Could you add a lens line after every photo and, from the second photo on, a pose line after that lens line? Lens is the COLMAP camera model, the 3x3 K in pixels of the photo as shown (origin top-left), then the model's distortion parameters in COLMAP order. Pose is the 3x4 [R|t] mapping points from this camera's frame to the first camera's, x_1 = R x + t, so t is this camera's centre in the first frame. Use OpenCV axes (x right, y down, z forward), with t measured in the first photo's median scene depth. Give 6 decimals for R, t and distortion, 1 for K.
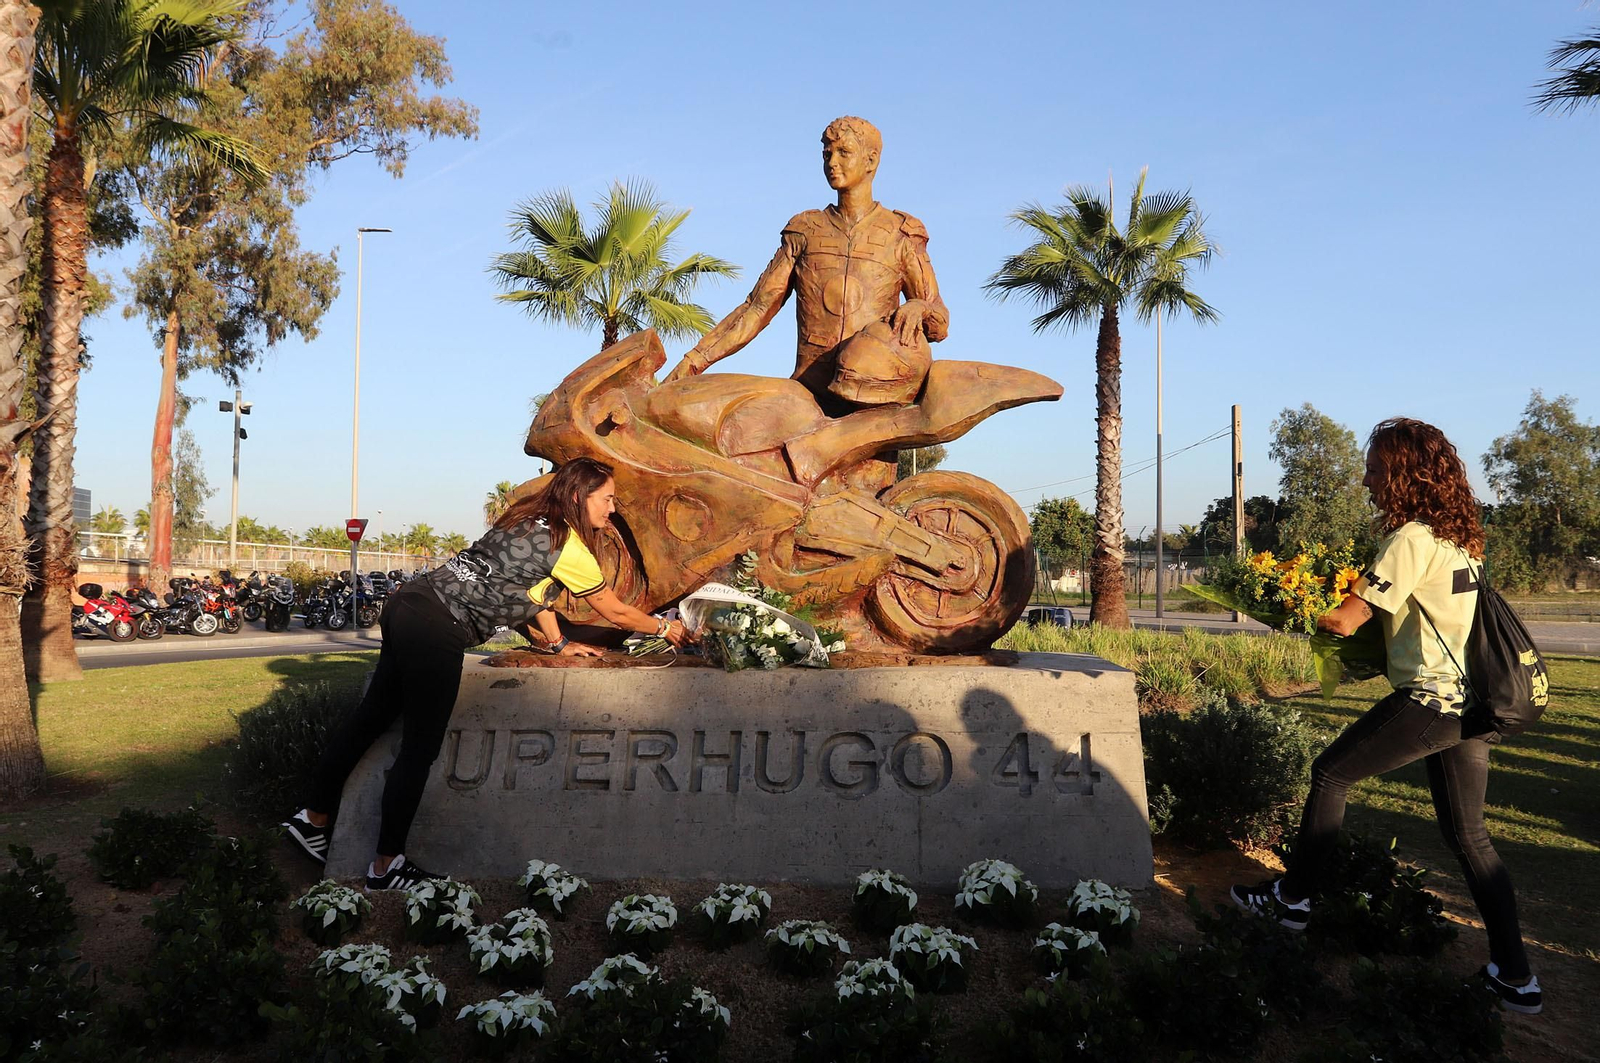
lens RADIAL K [[1324.6, 0, 790.2], [0, 1324.6, 508.6], [0, 0, 1]] dist [-0.045891, 0.085665]
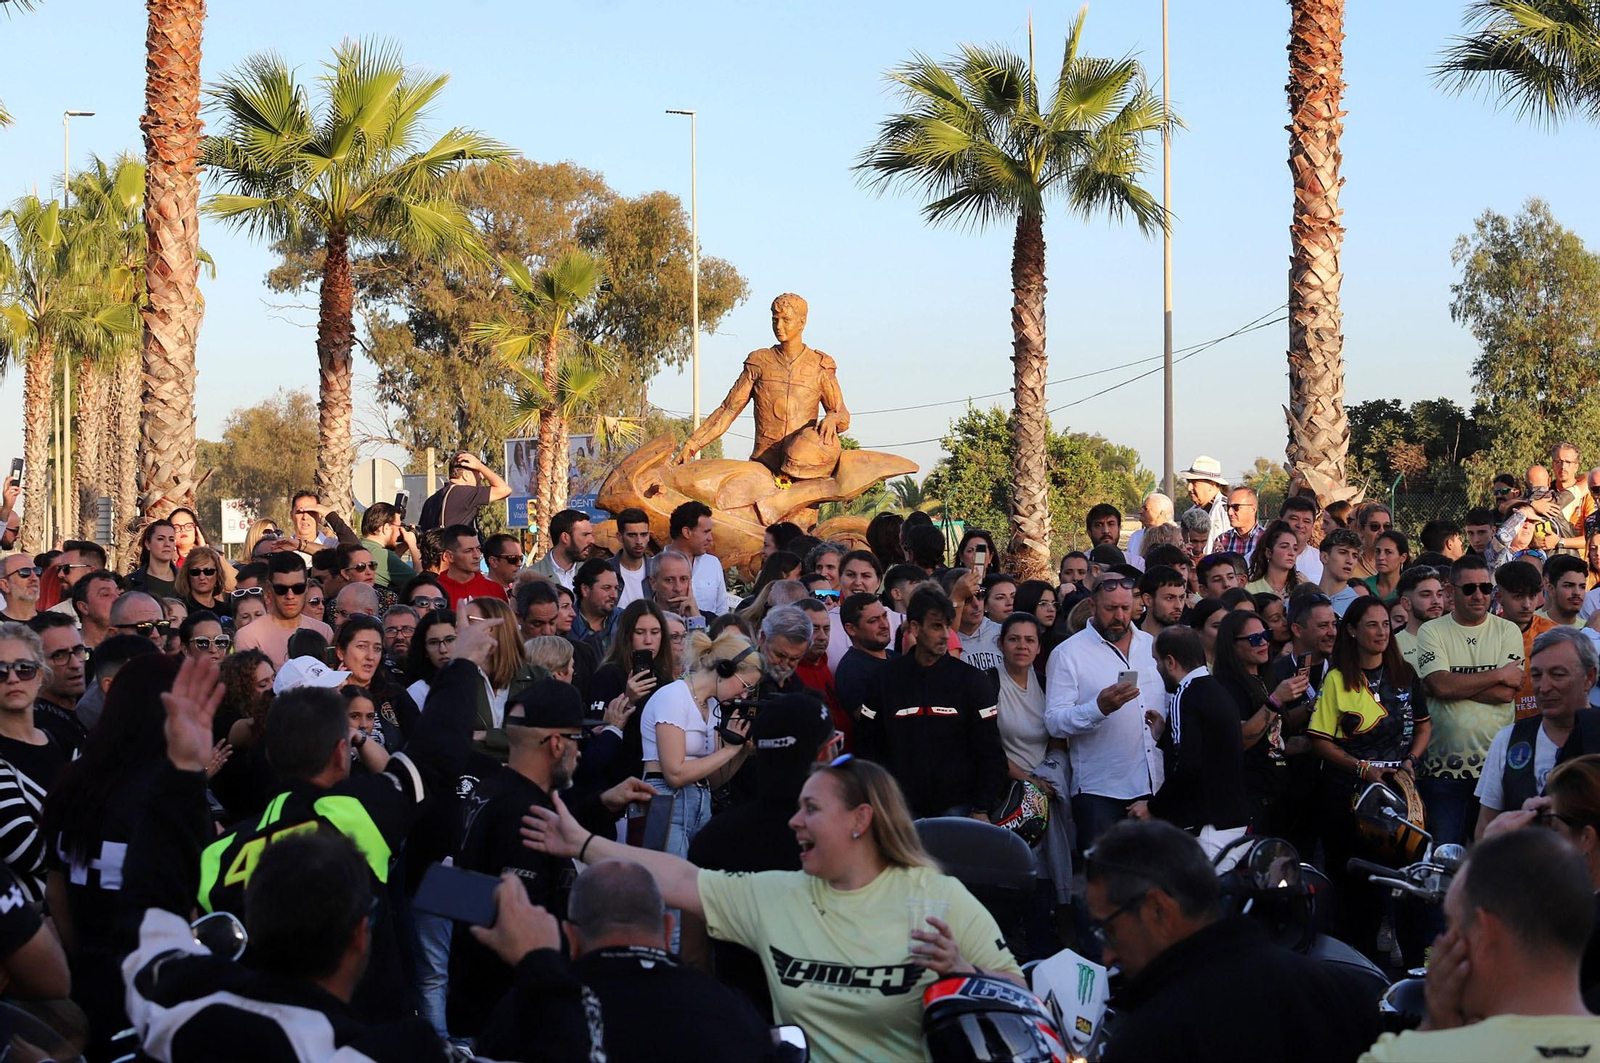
lens RADIAL K [[3651.3, 0, 837.4], [0, 3651.3, 451.0], [0, 0, 1]] dist [-0.394142, -0.106653]
pose [[0.989139, -0.008946, 0.146708, -0.559224], [0.006961, 0.999877, 0.014042, -0.171626], [-0.146816, -0.012868, 0.989080, -3.466393]]
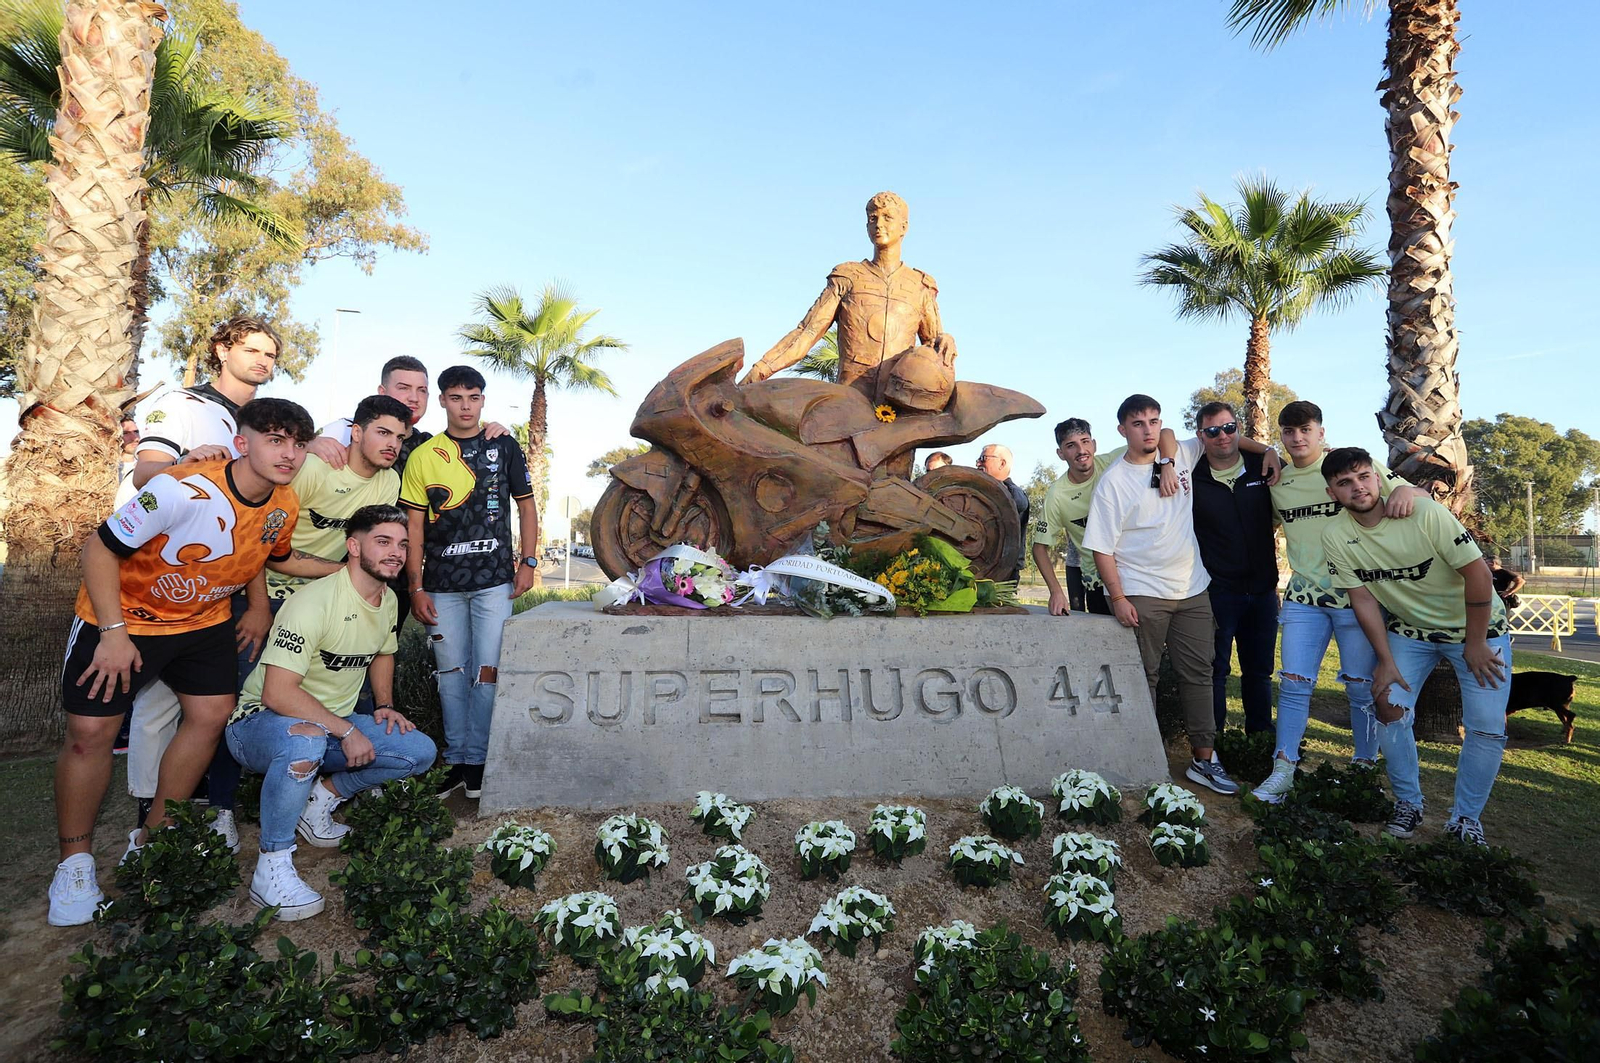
lens RADIAL K [[798.9, 0, 812.1], [0, 798.9, 521.5], [0, 0, 1]] dist [-0.080275, 0.034233]
pose [[0.966711, 0.029940, 0.254111, -0.219887], [-0.031556, 0.999499, 0.002282, 0.029149], [-0.253916, -0.010225, 0.967172, 0.267951]]
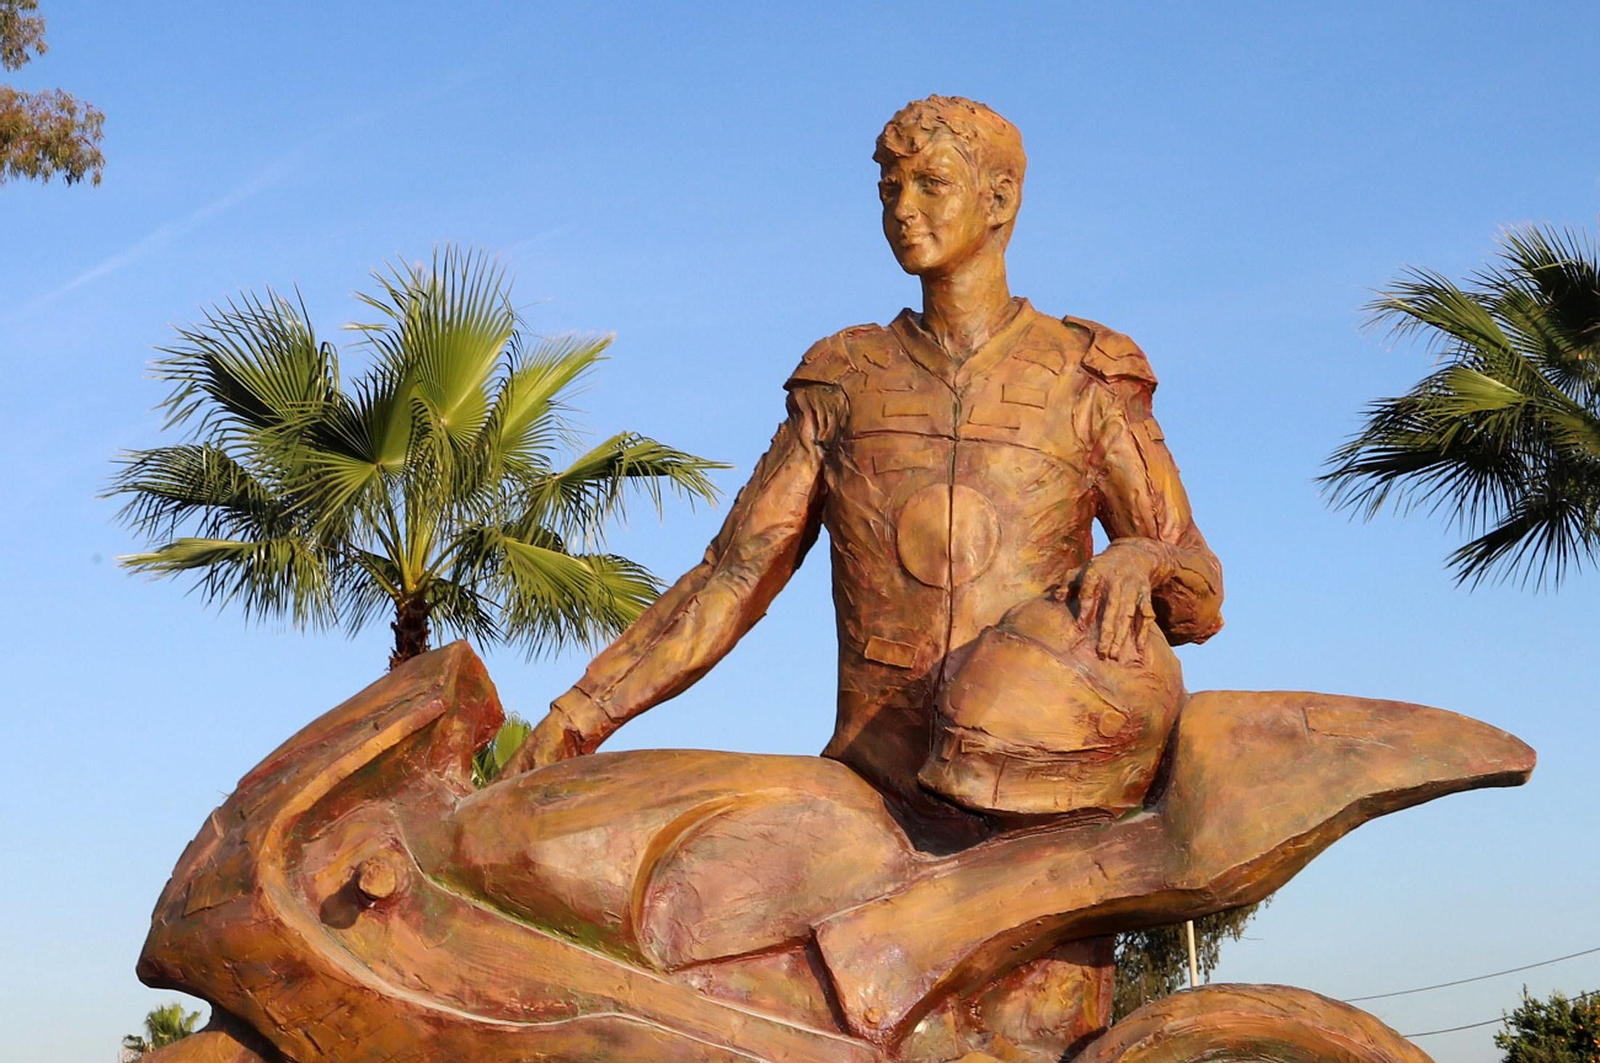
lens RADIAL K [[3232.8, 0, 749.5], [0, 3232.8, 220.9], [0, 0, 1]] dist [0.002215, 0.138886]
pose [[0.998449, -0.046764, -0.030219, 0.014801], [0.037825, 0.967972, -0.248191, -0.015391], [0.040857, 0.246663, 0.968240, 0.043451]]
